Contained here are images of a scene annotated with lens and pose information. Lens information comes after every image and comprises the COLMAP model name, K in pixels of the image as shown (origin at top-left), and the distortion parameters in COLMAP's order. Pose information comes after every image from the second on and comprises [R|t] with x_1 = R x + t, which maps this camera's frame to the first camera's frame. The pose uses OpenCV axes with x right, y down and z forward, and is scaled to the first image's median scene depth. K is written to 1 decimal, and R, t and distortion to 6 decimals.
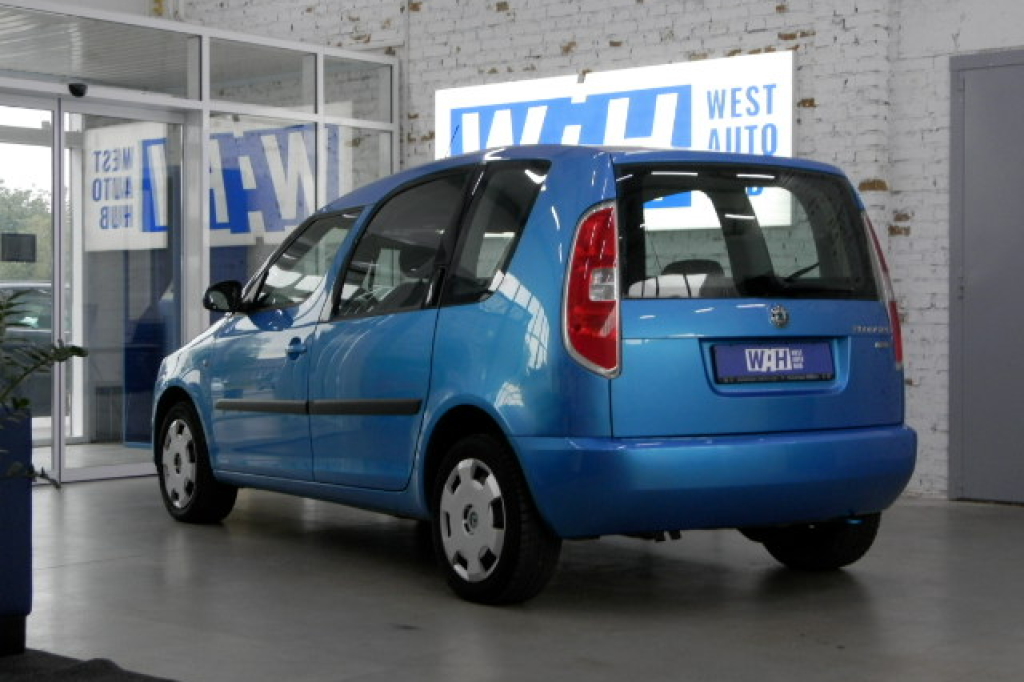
lens RADIAL K [[1700.3, 0, 512.0], [0, 1700.3, 341.0], [0, 0, 1]] dist [-0.000817, 0.009355]
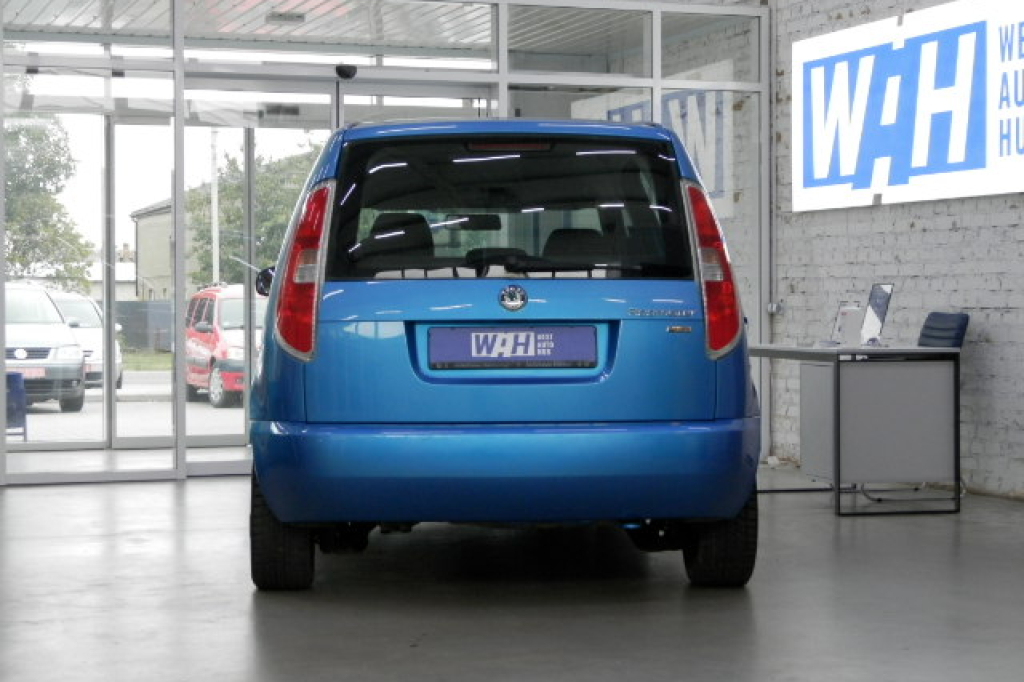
lens RADIAL K [[2058.0, 0, 512.0], [0, 2058.0, 341.0], [0, 0, 1]] dist [-0.093974, -0.142338]
pose [[0.869520, 0.003219, -0.493887, 0.377034], [-0.002118, 0.999994, 0.002788, 0.003140], [0.493893, -0.001378, 0.869522, 0.017475]]
